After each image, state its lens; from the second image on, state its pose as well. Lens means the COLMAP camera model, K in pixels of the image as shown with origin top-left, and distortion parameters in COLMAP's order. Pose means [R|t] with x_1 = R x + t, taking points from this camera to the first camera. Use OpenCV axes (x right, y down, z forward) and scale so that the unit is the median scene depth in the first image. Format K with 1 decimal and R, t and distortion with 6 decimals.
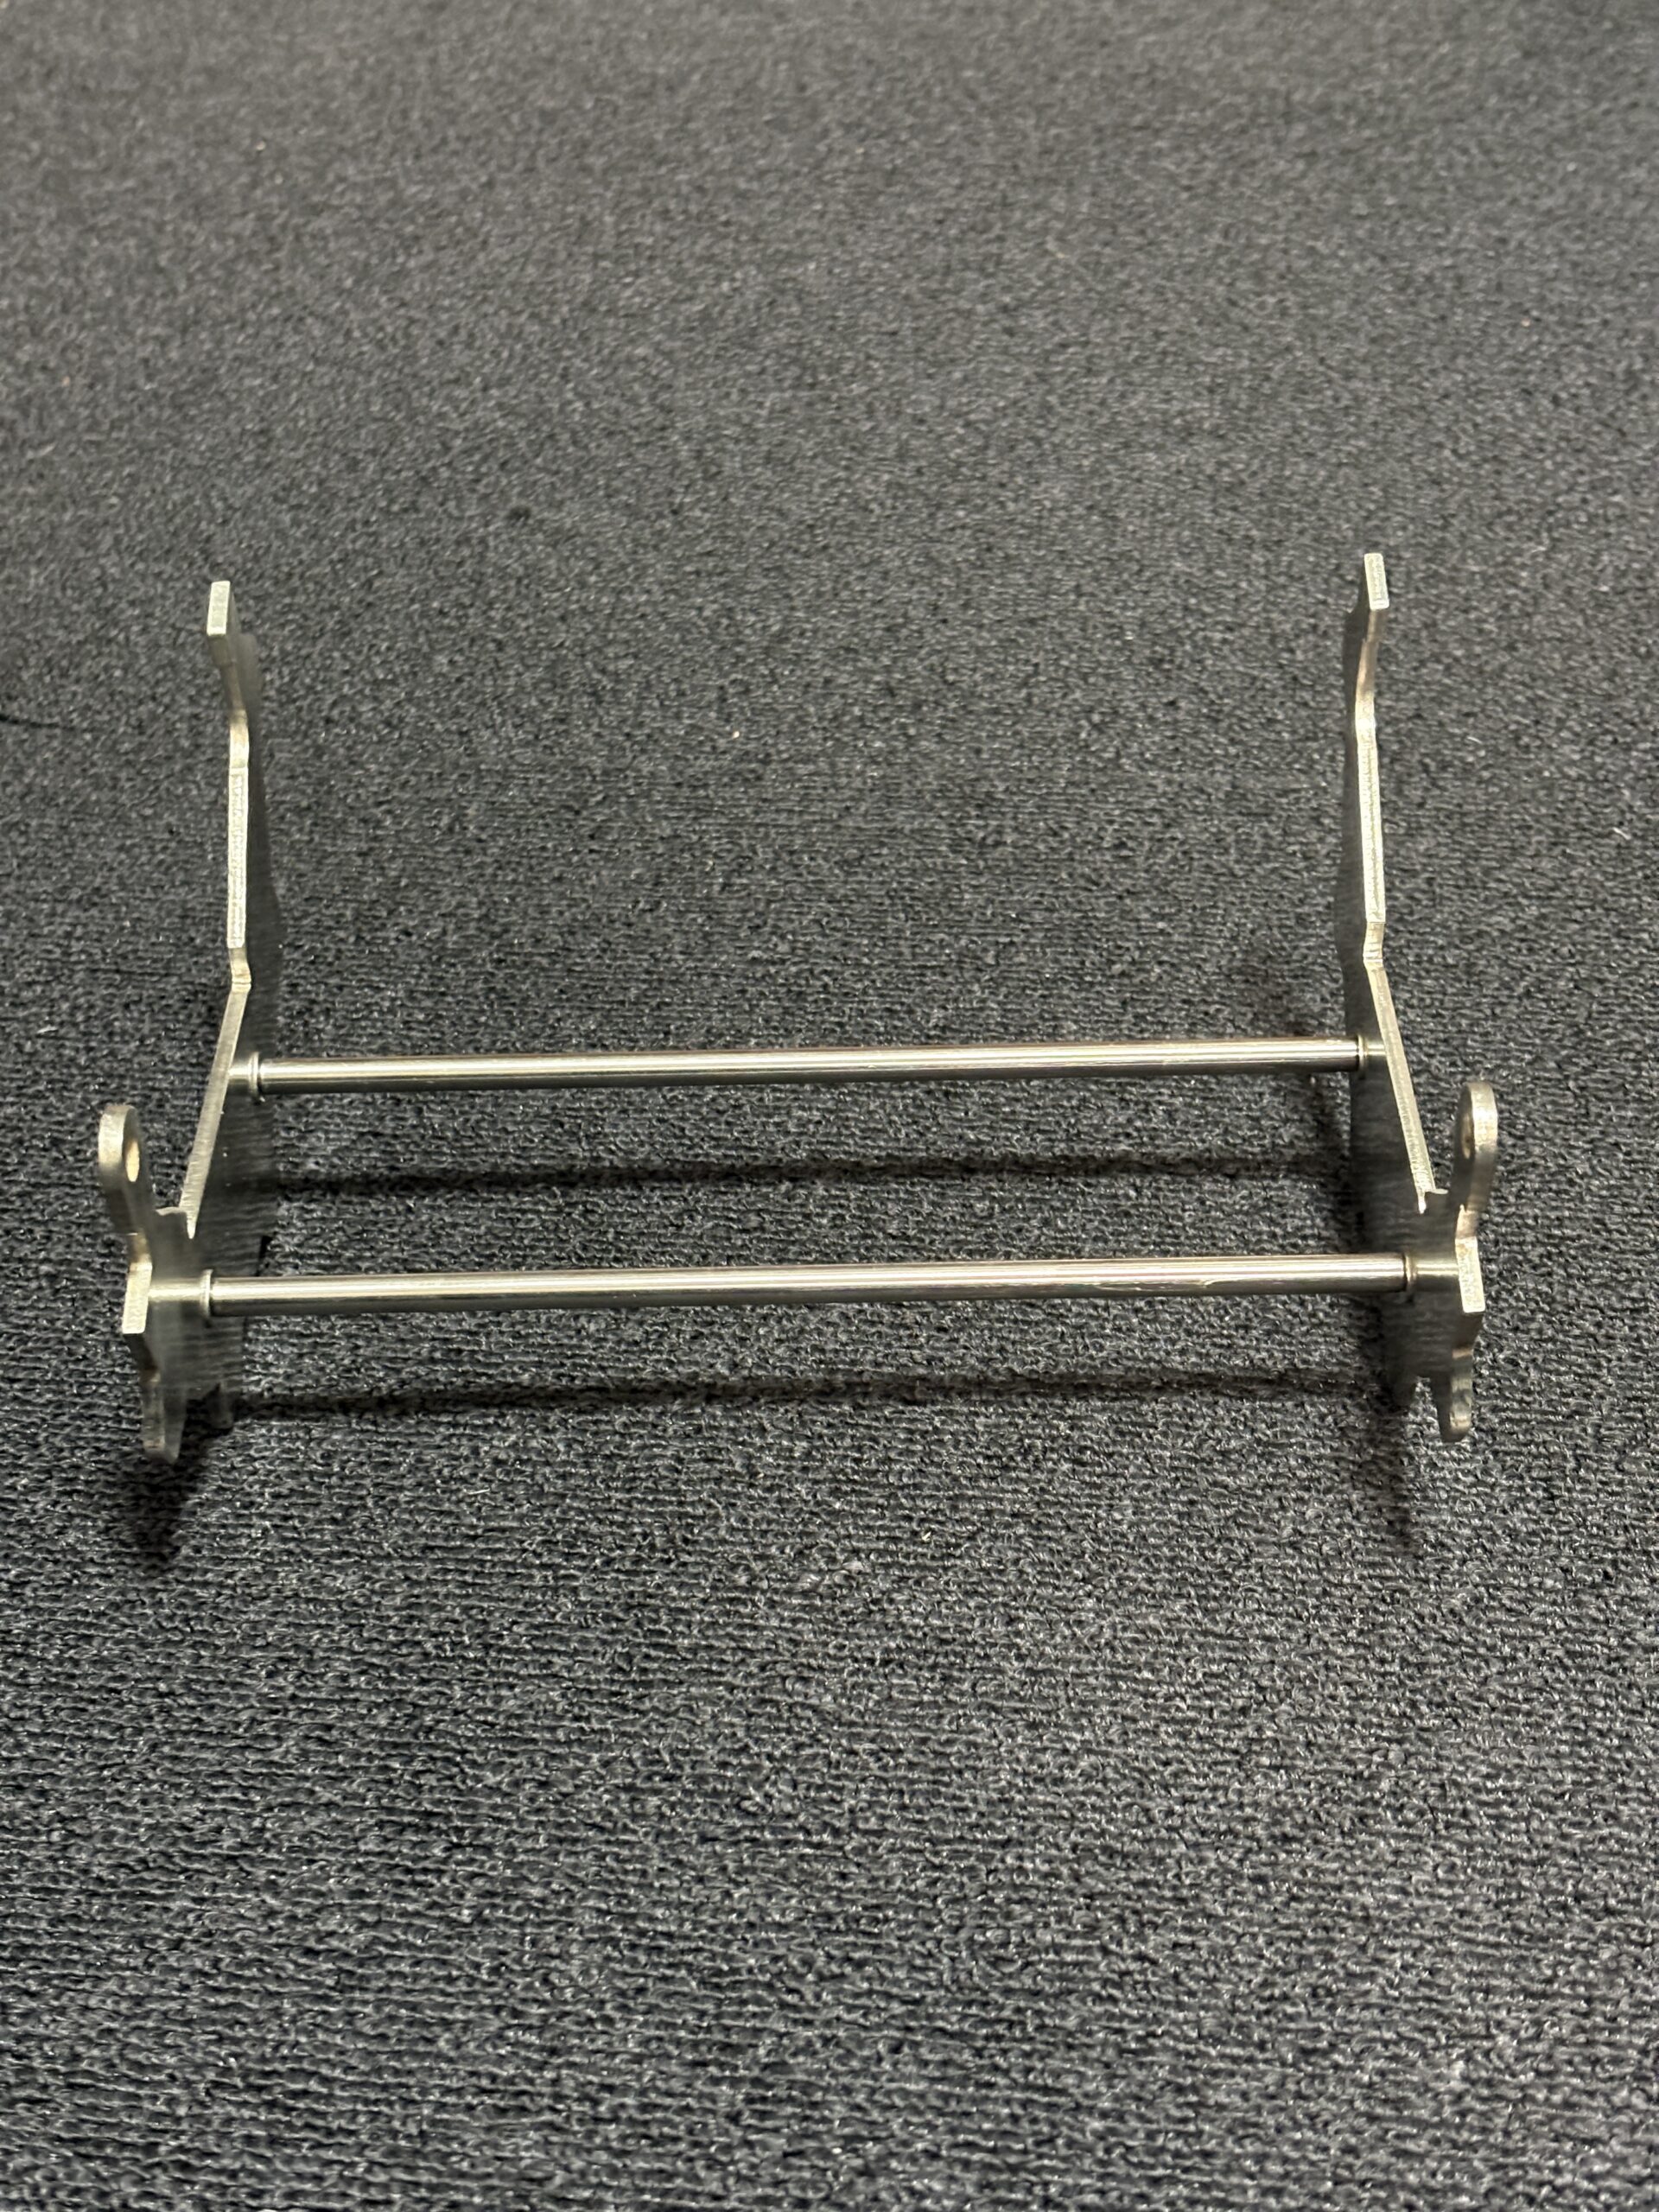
lens RADIAL K [[3351.3, 0, 829.5], [0, 3351.3, 1106.0], [0, 0, 1]] dist [0.256362, -1.056401]
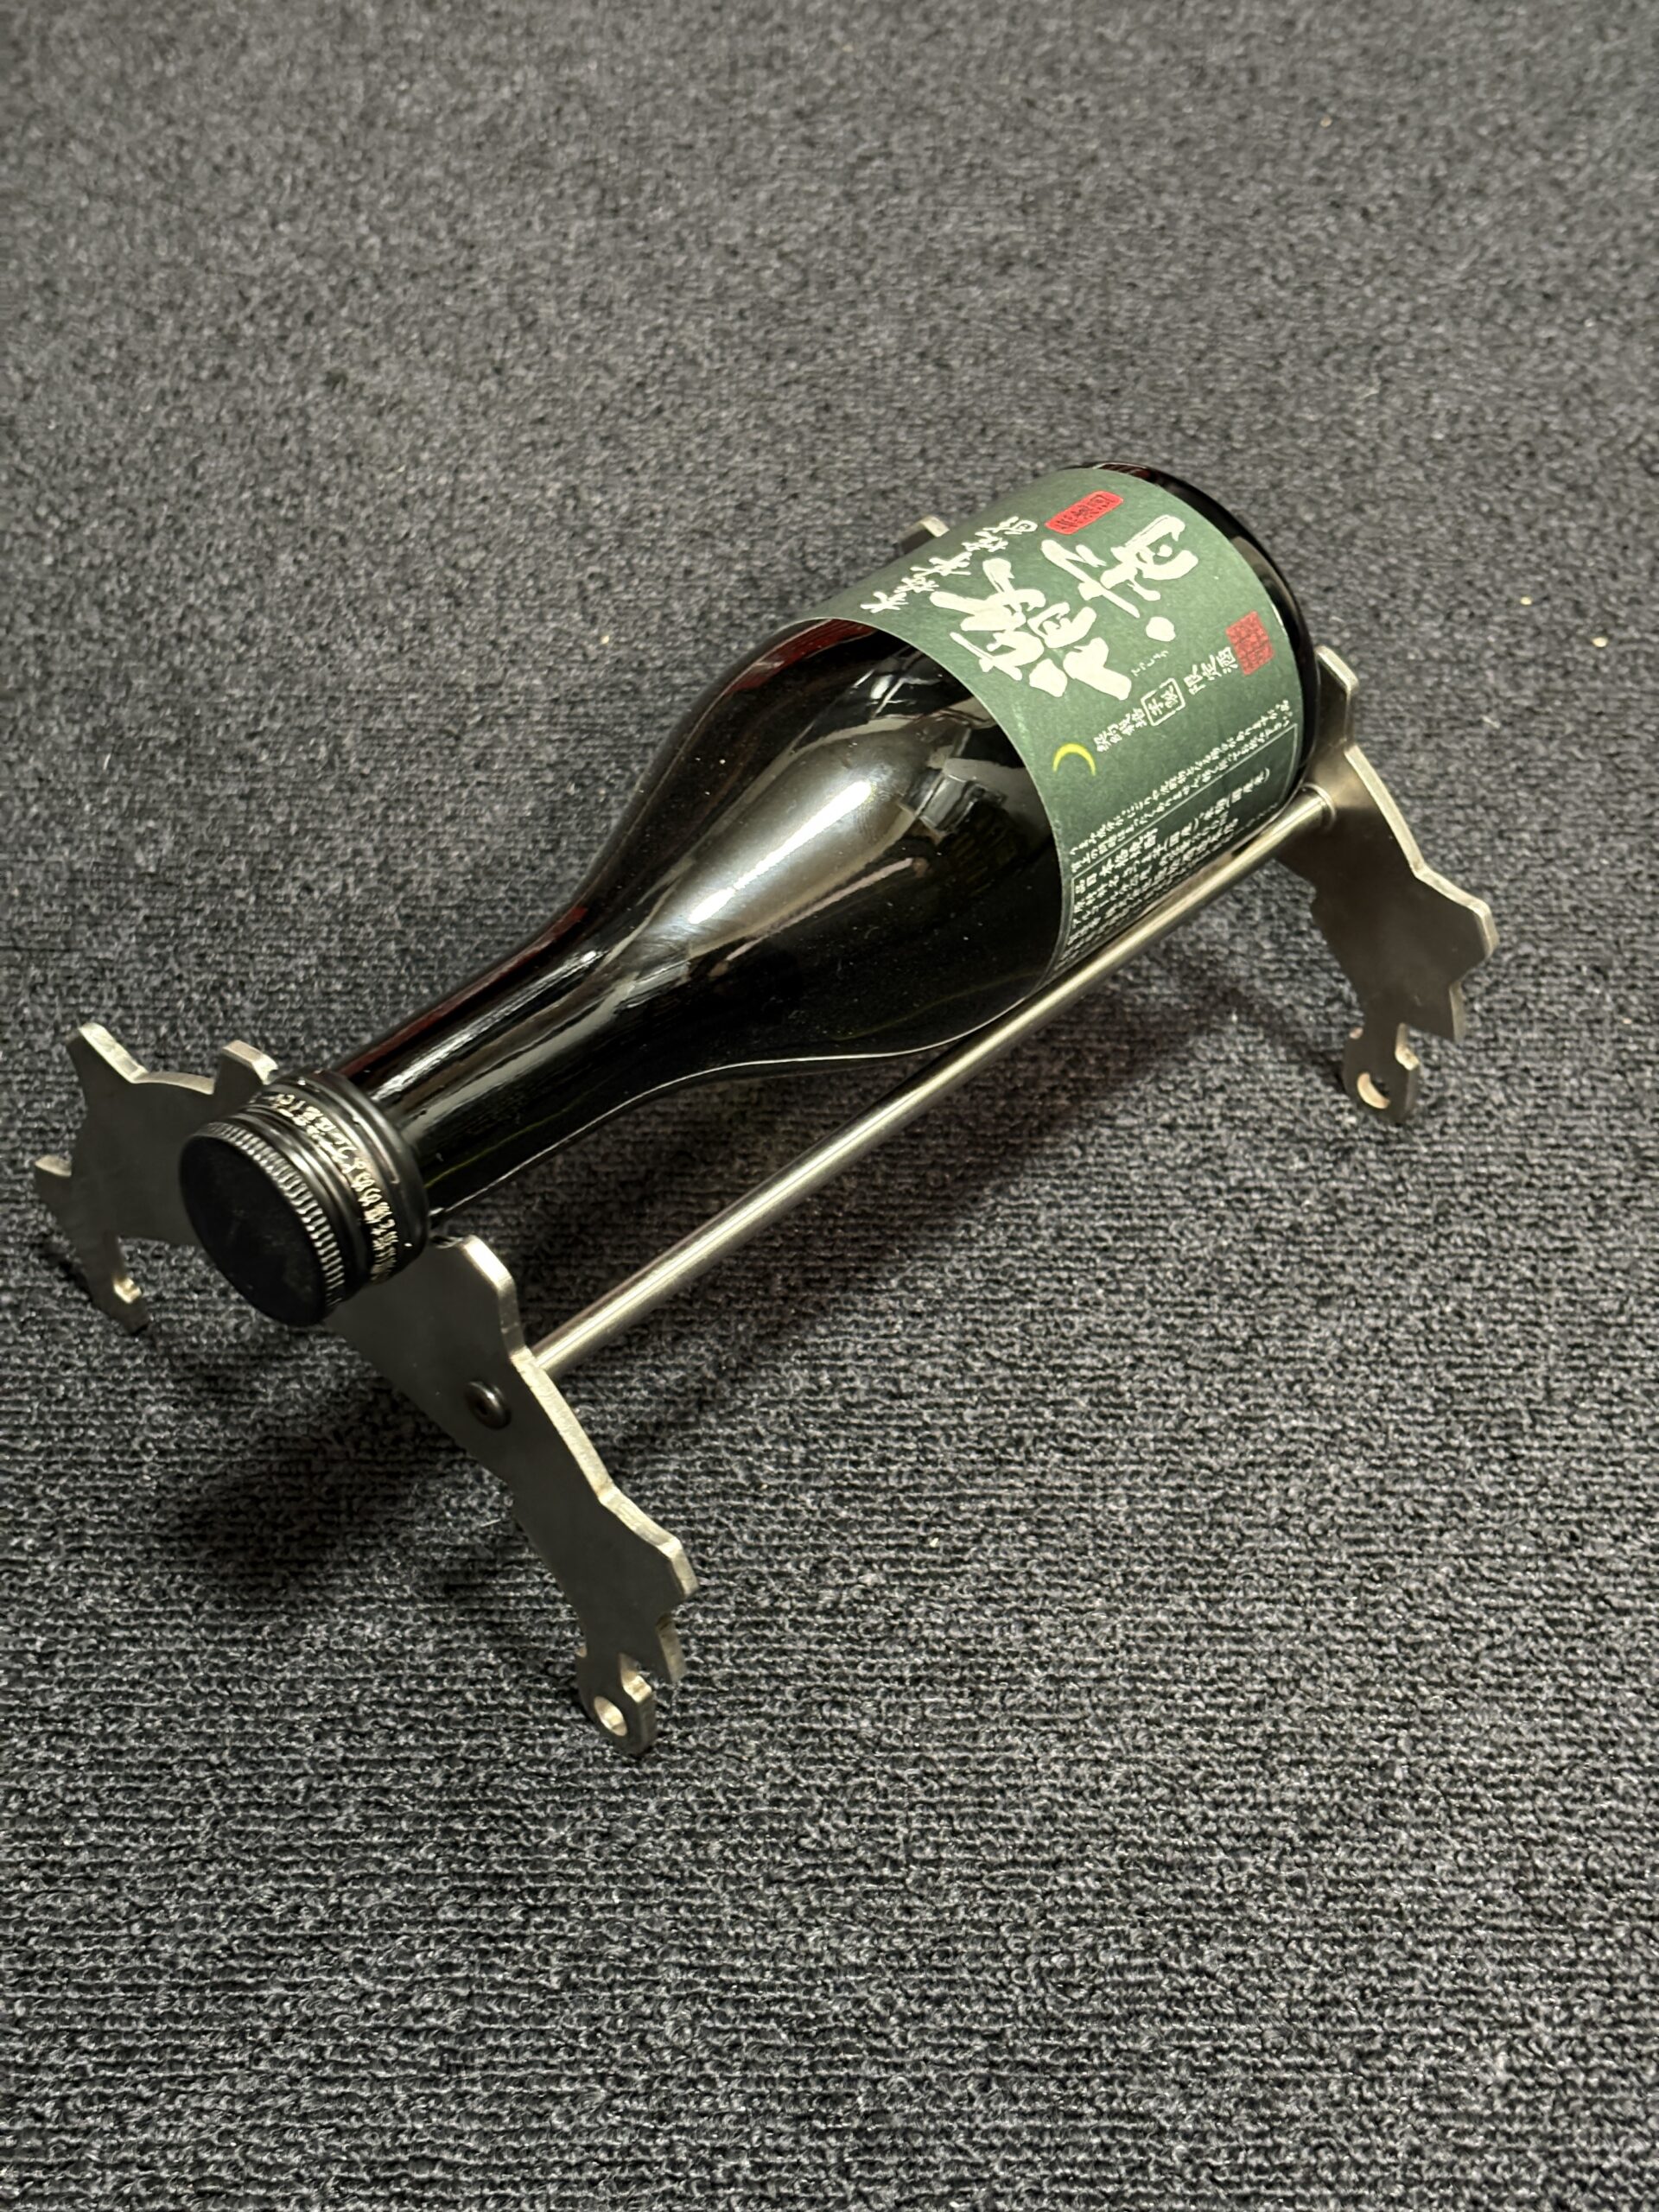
lens RADIAL K [[3377.8, 0, 839.4], [0, 3377.8, 1087.1], [0, 0, 1]] dist [0.244566, -1.008168]
pose [[0.991847, -0.057954, 0.113496, -0.114117], [0.042776, 0.990343, 0.131874, -0.154594], [-0.120043, -0.125944, 0.984748, -0.007500]]
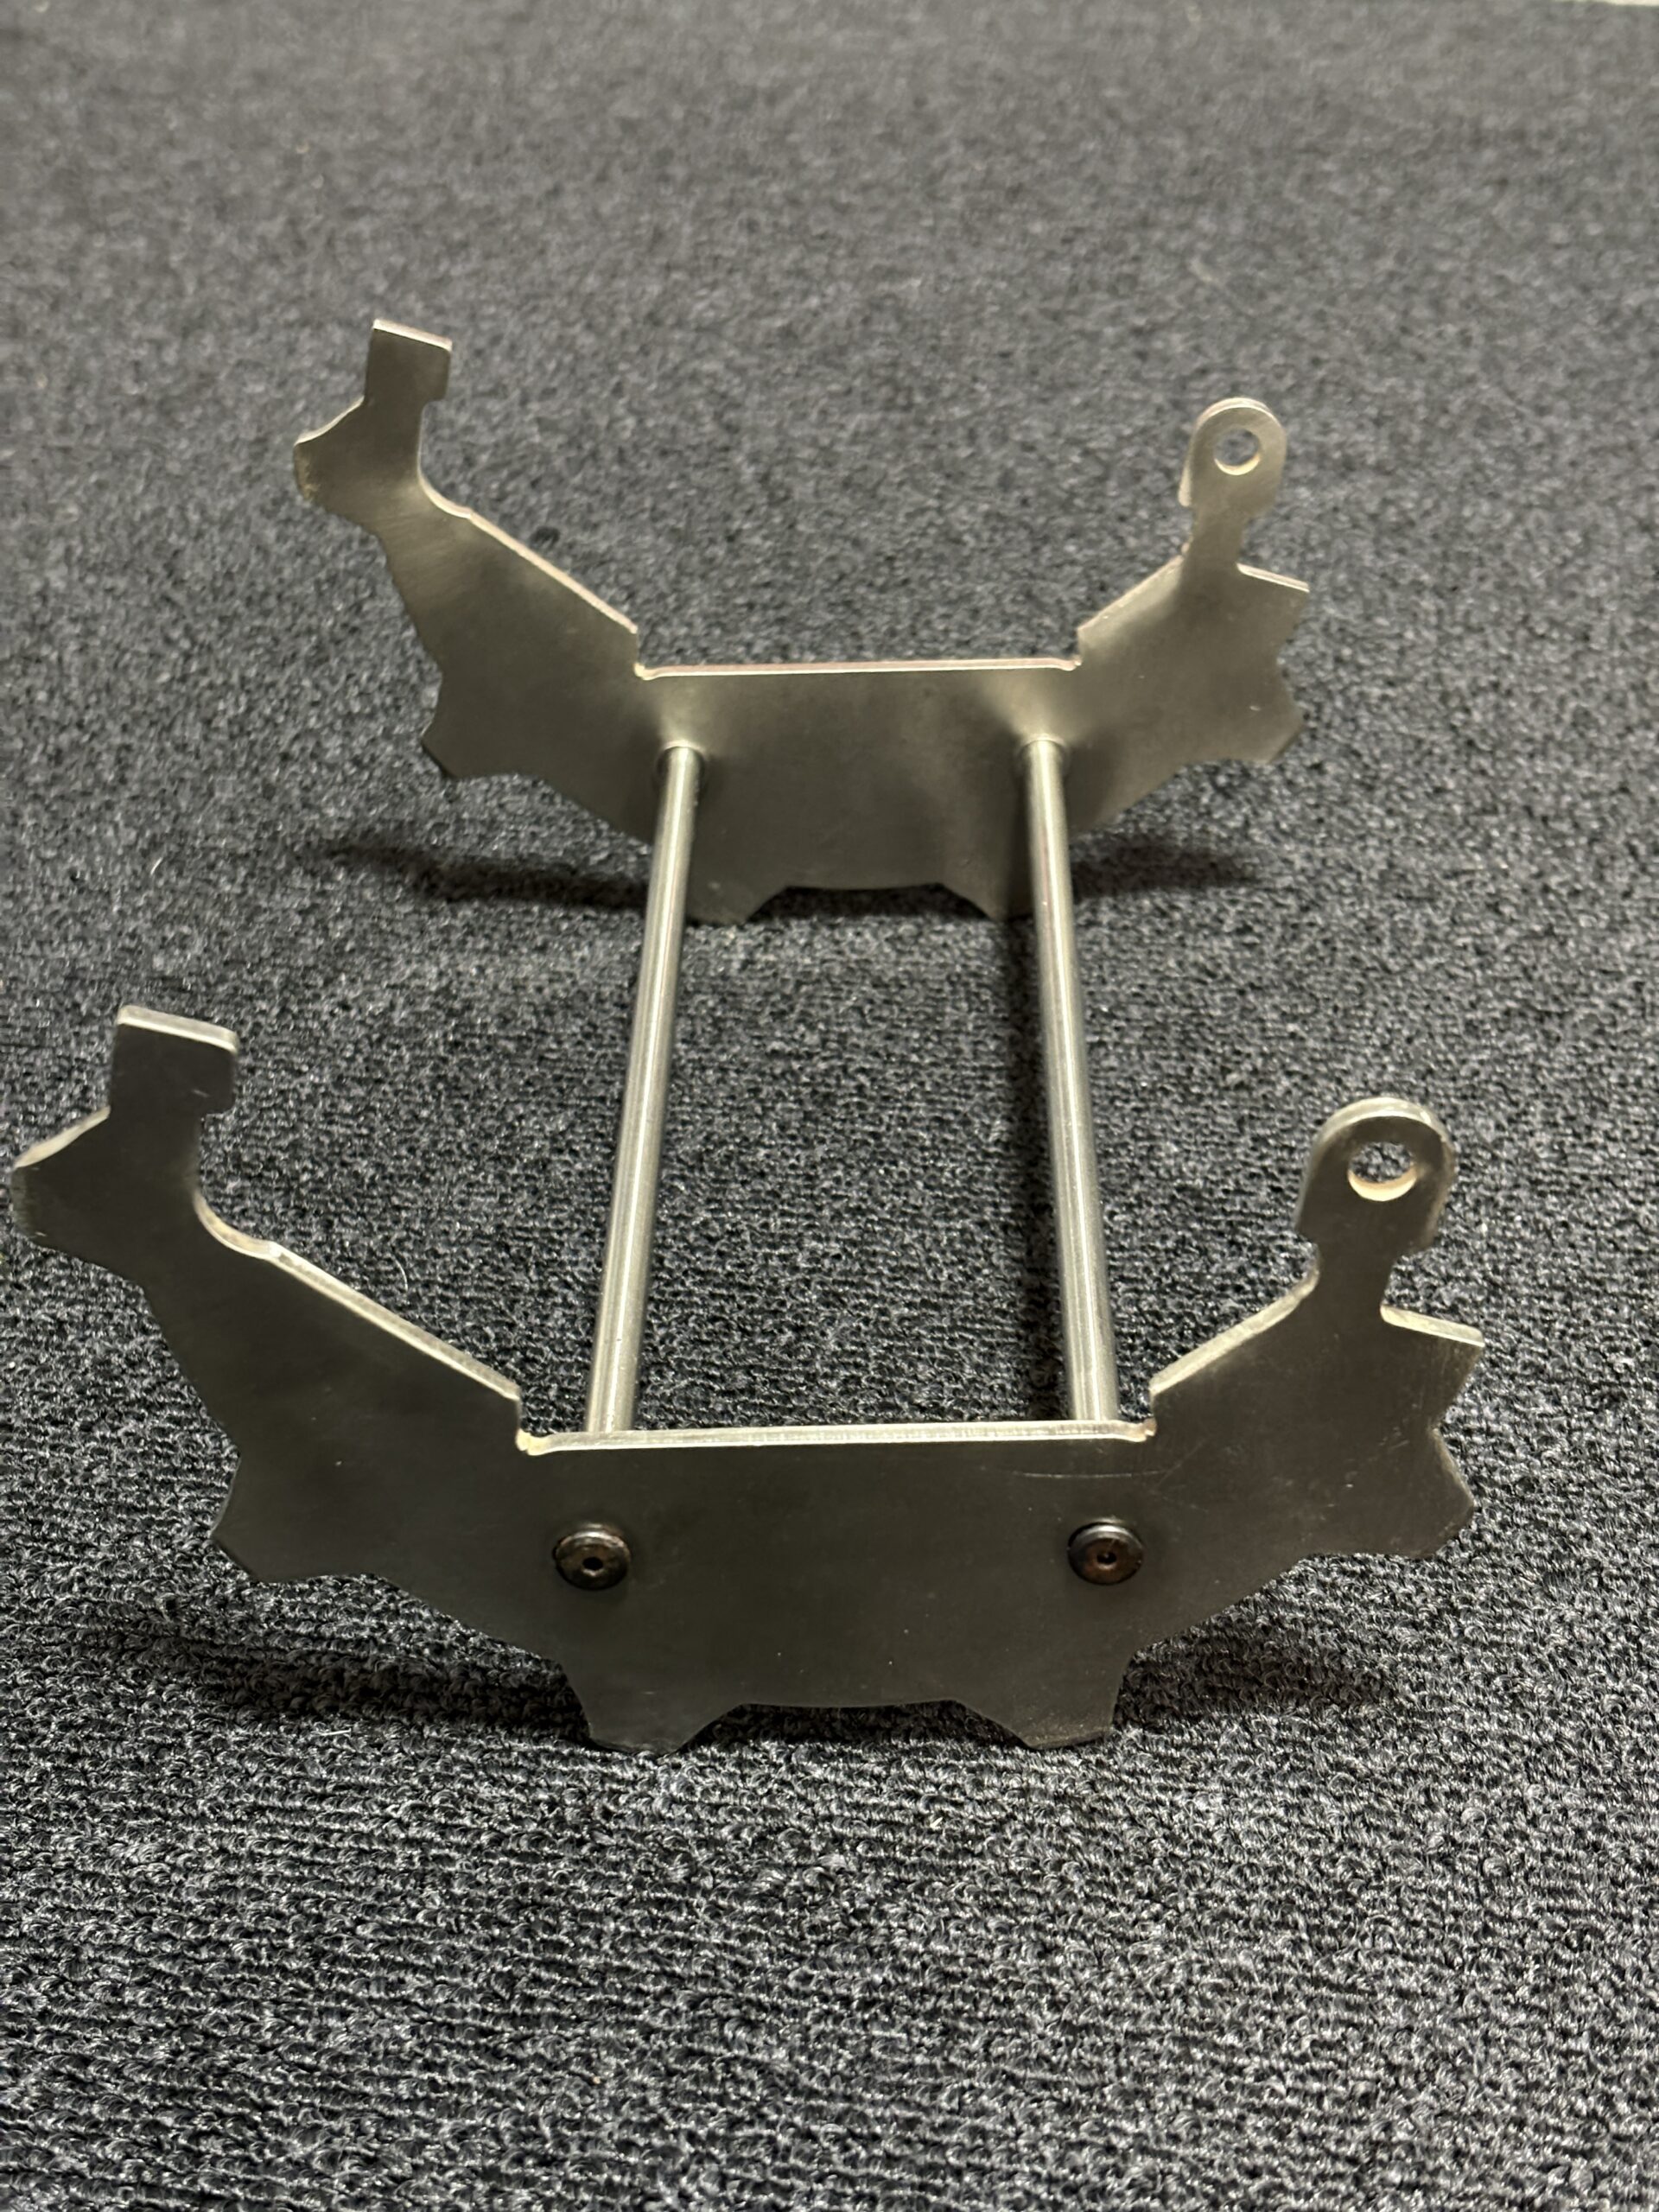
lens RADIAL K [[3363.0, 0, 836.3], [0, 3363.0, 1110.0], [0, 0, 1]] dist [0.239292, -0.995523]
pose [[0.998468, 0.035401, -0.042519, 0.034055], [-0.037565, 0.997980, -0.051229, 0.012981], [0.040619, 0.052748, 0.997781, 0.268126]]
